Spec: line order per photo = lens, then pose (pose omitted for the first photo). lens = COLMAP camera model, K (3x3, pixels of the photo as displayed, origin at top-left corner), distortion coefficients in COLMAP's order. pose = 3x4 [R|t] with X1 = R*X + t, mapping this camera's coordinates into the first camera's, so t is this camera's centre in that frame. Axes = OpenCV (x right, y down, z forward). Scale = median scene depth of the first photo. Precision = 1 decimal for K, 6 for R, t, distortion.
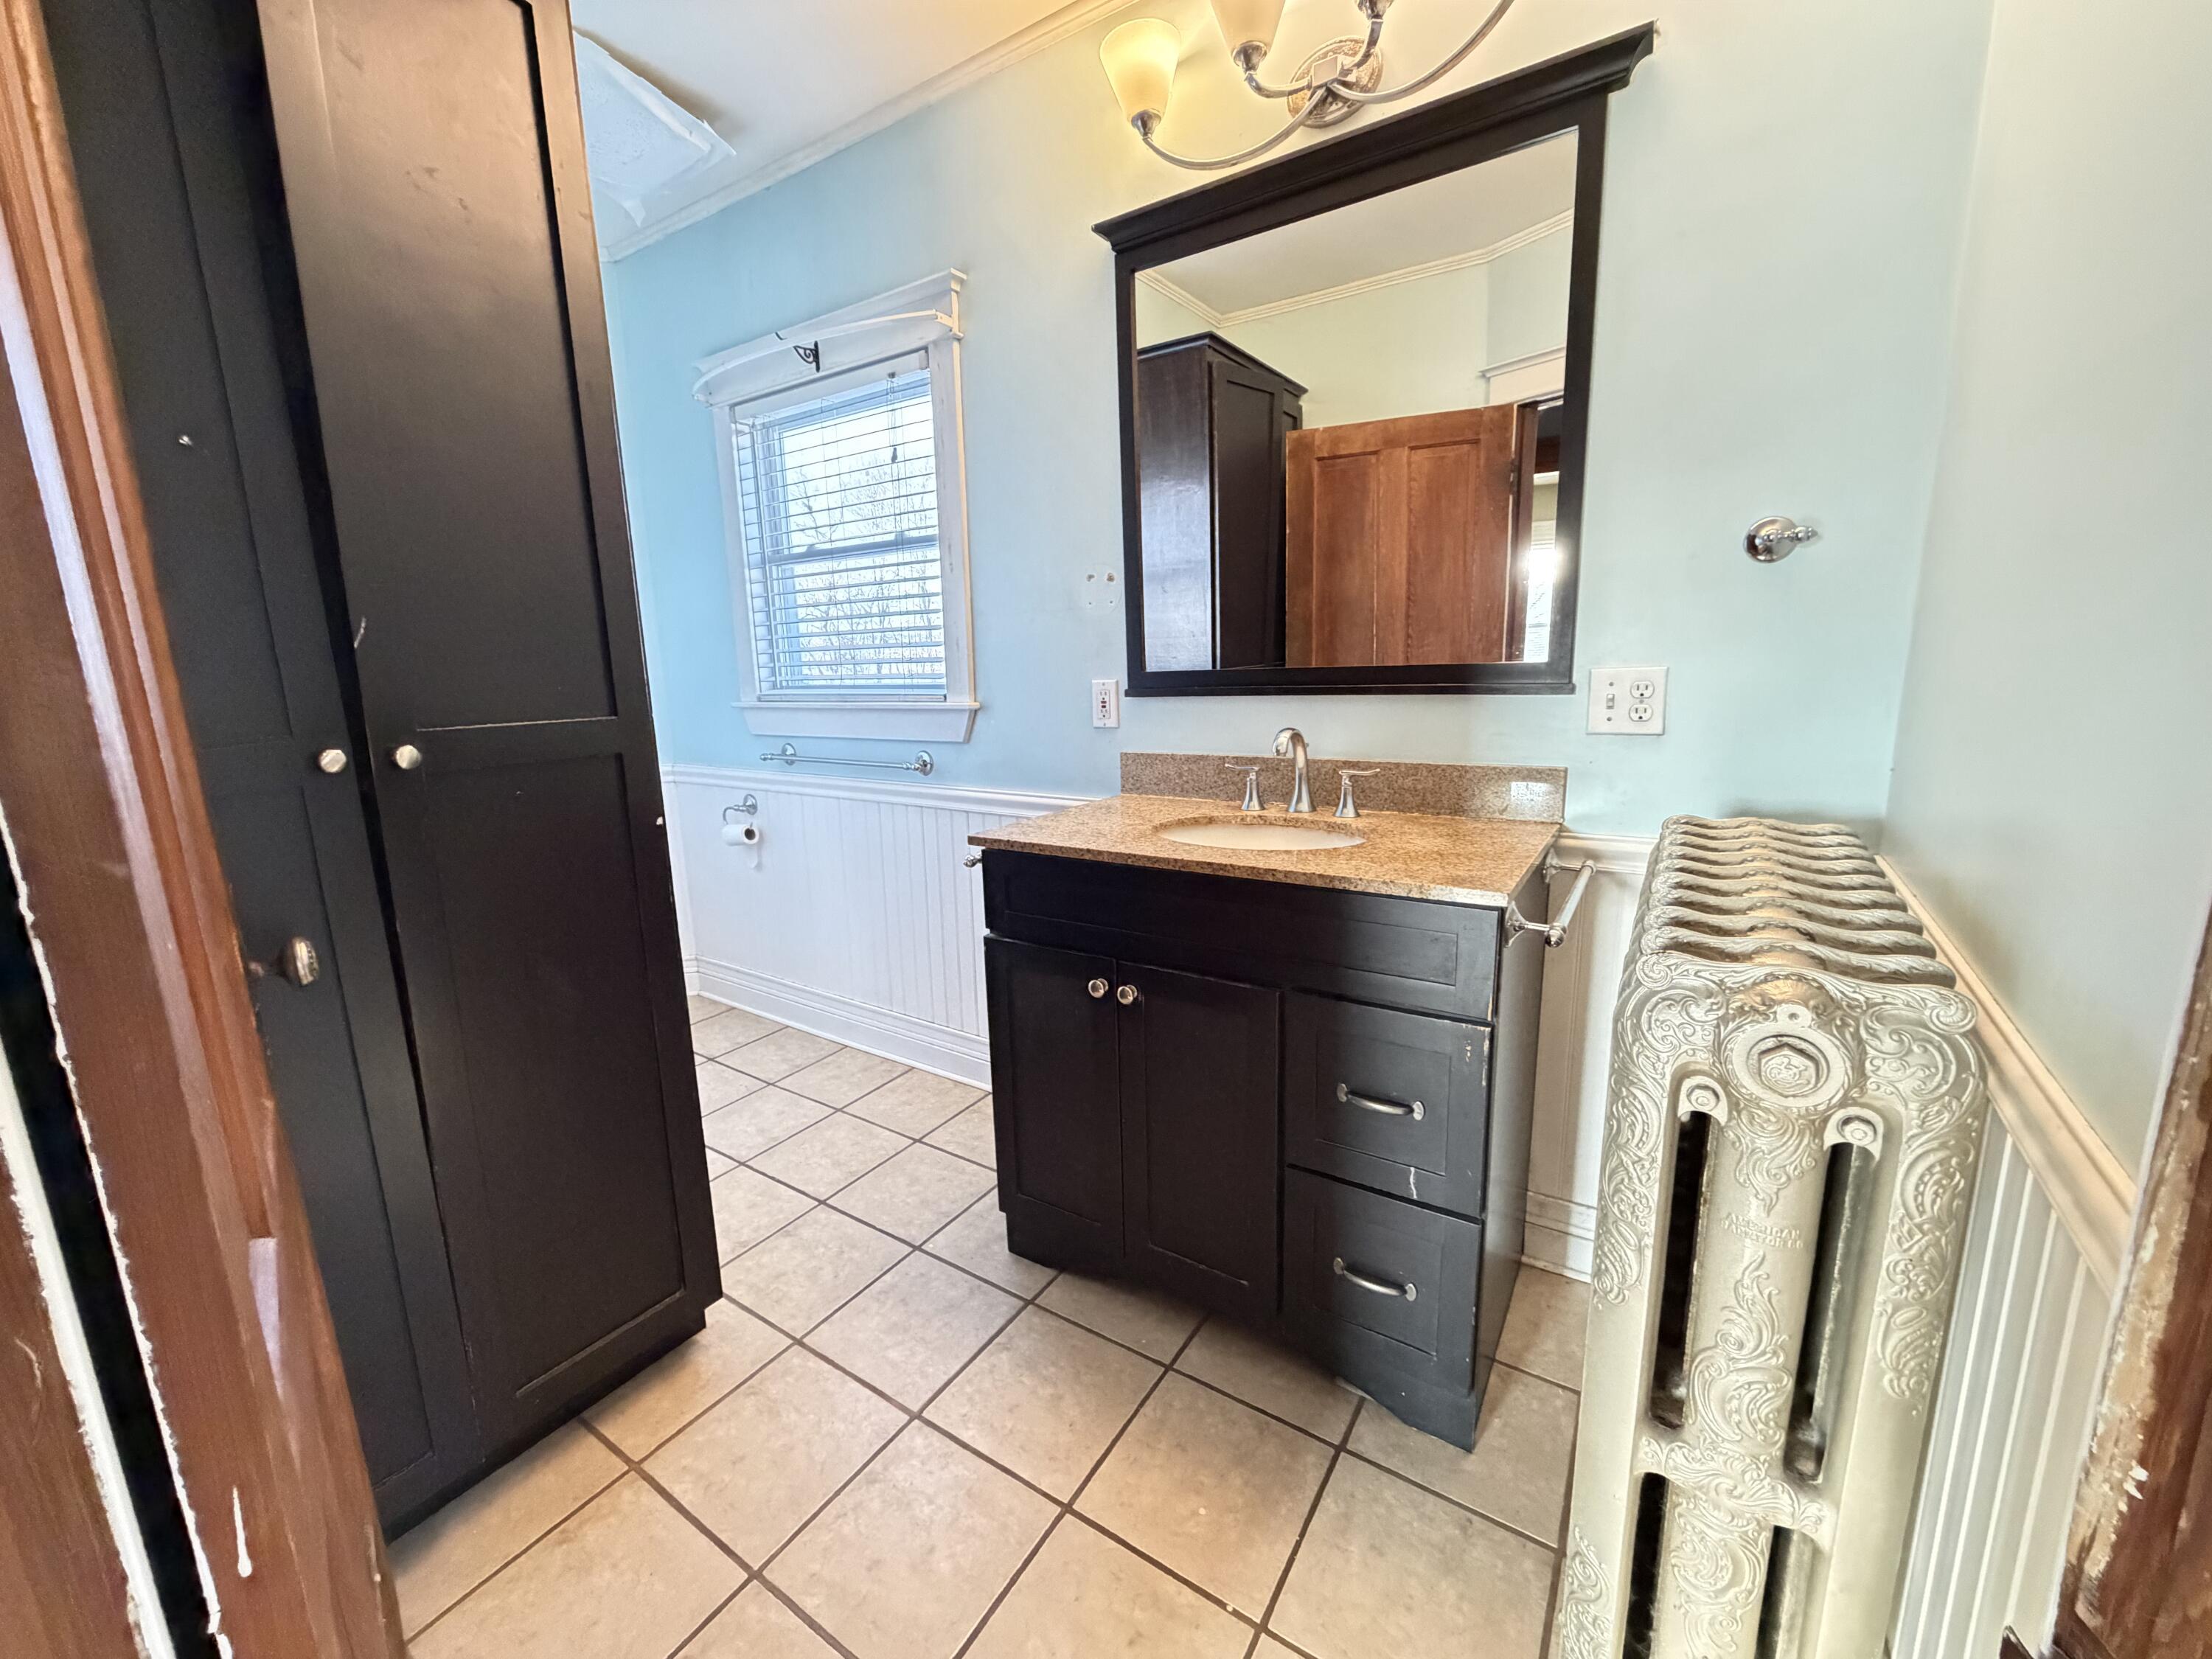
lens RADIAL K [[881.1, 0, 1103.3], [0, 881.1, 825.9], [0, 0, 1]] dist [0.001877, -0.000038]
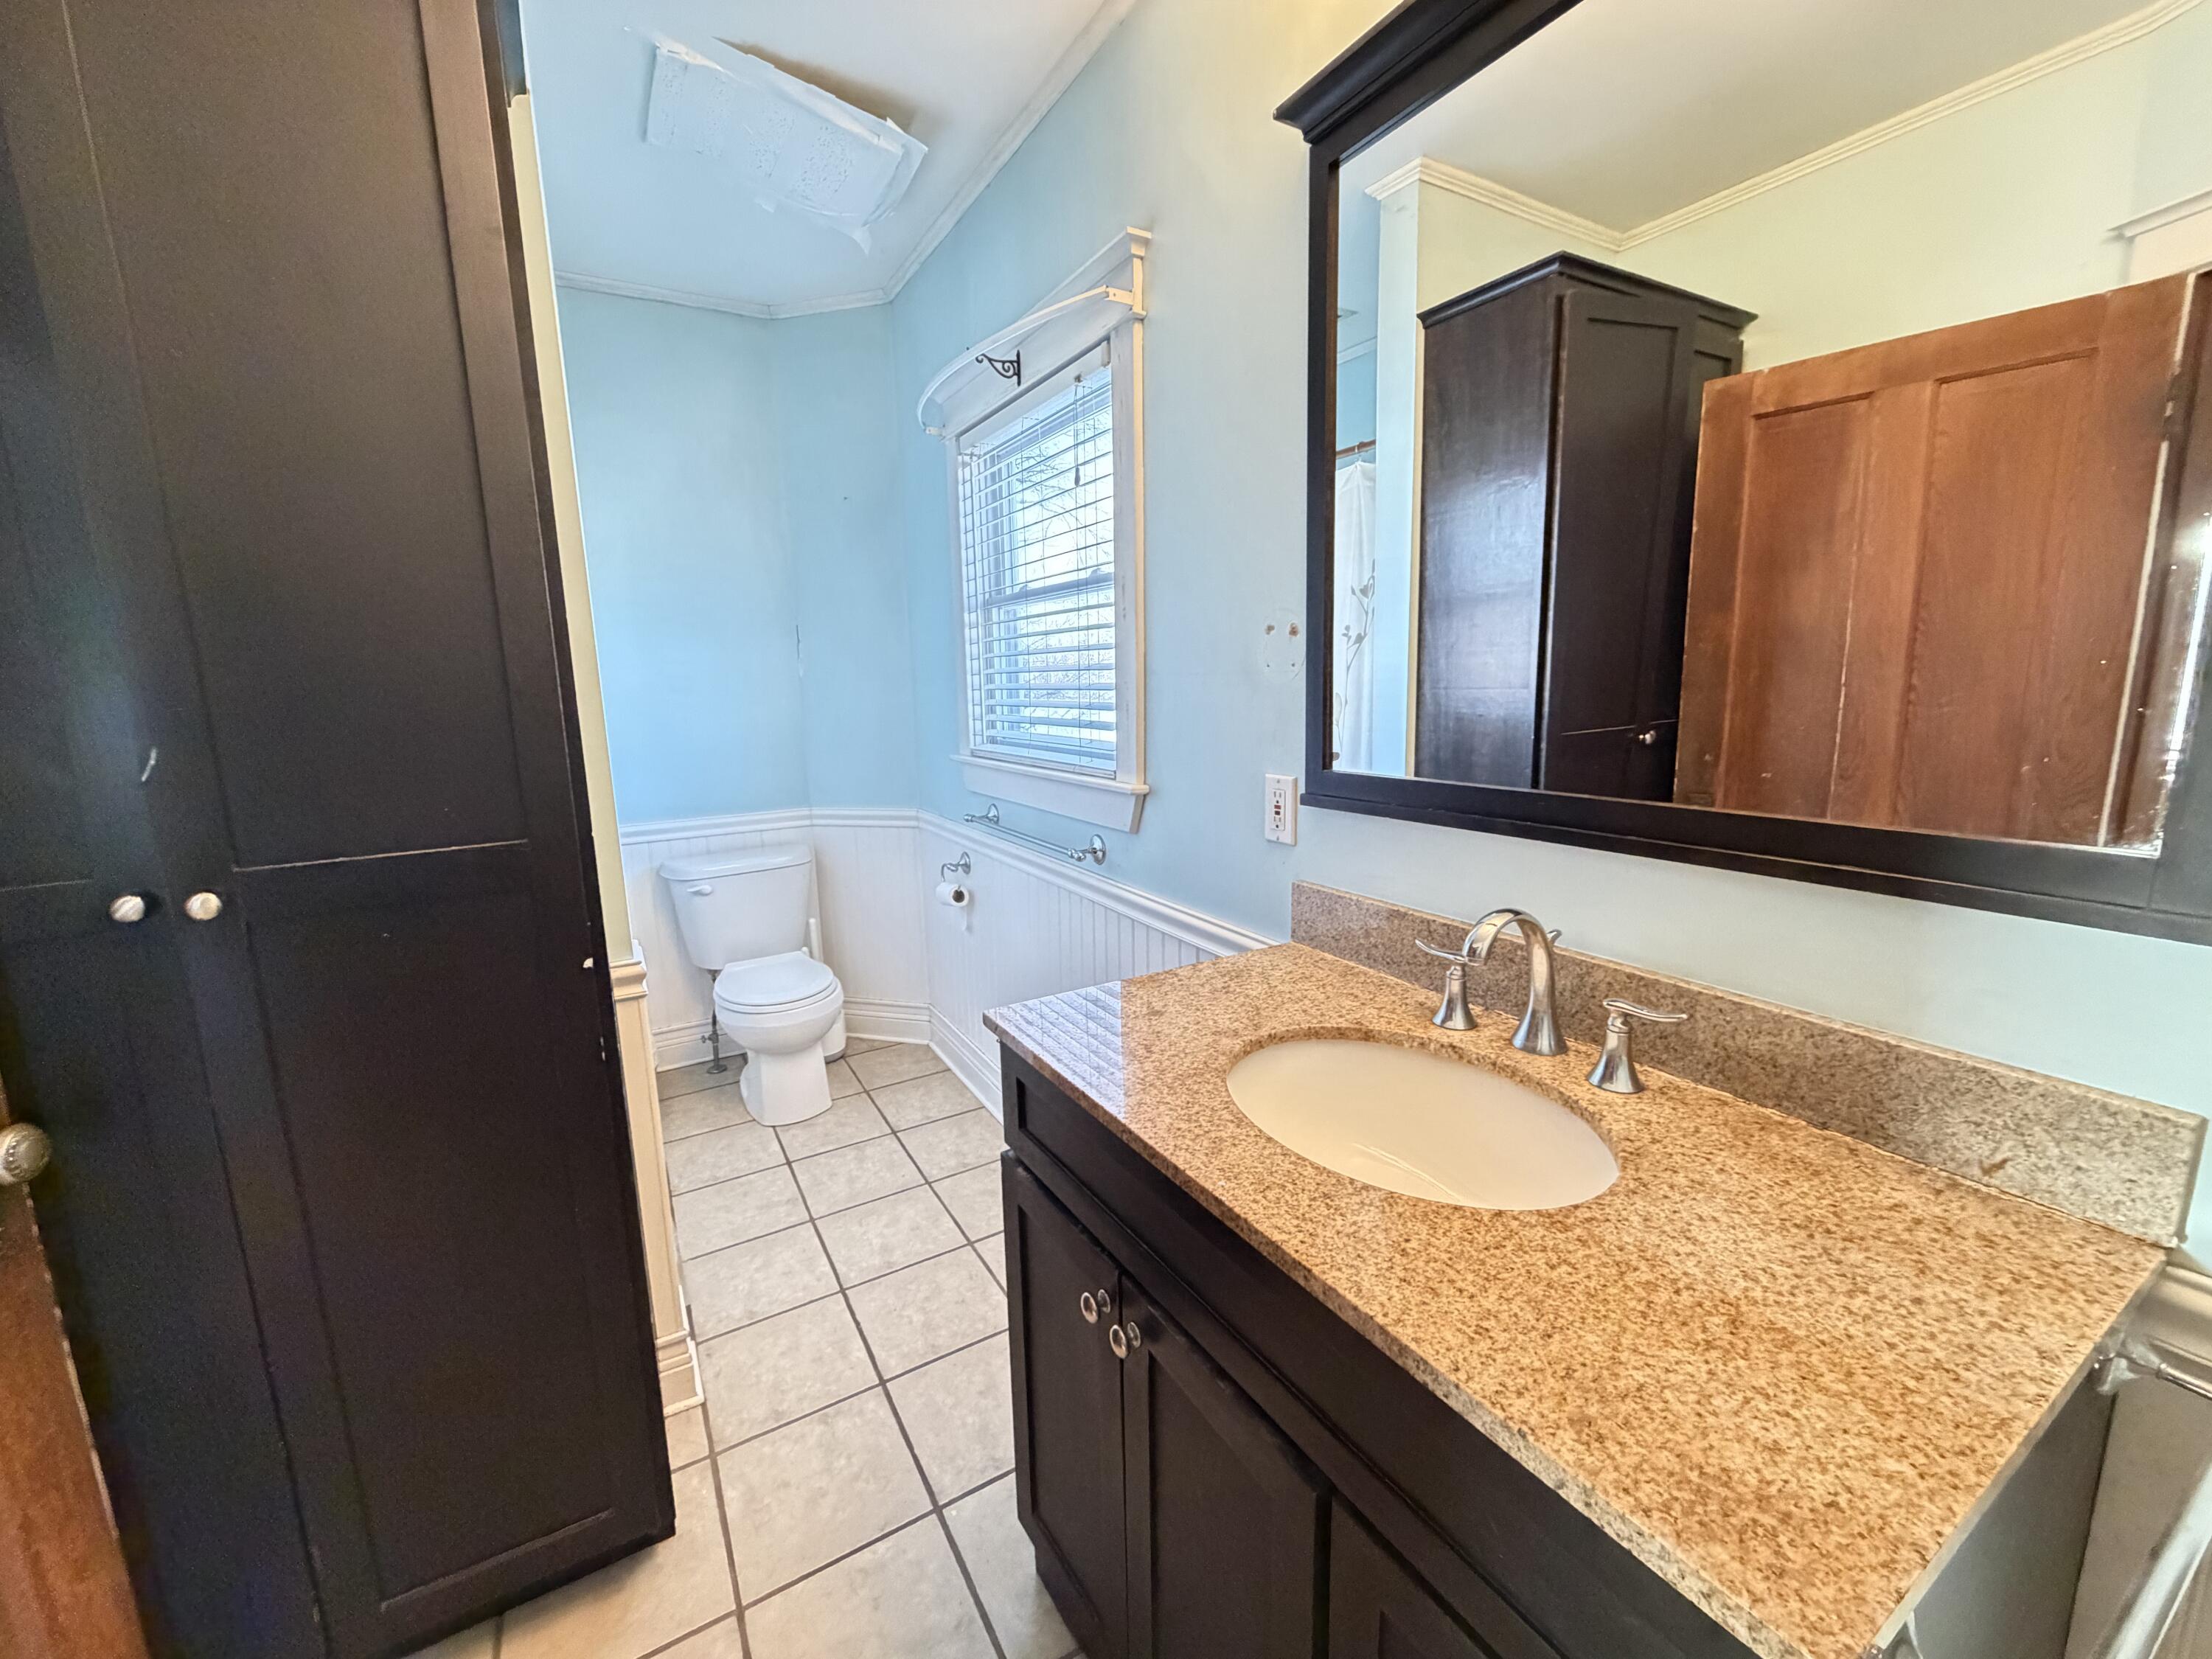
lens RADIAL K [[881.1, 0, 1101.7], [0, 881.1, 825.3], [0, 0, 1]] dist [0.001877, -0.000038]
pose [[0.896301, 0.083241, -0.435563, 0.163343], [-0.086009, 0.996204, 0.013396, -0.111816], [0.435025, 0.025456, 0.900059, 0.283218]]
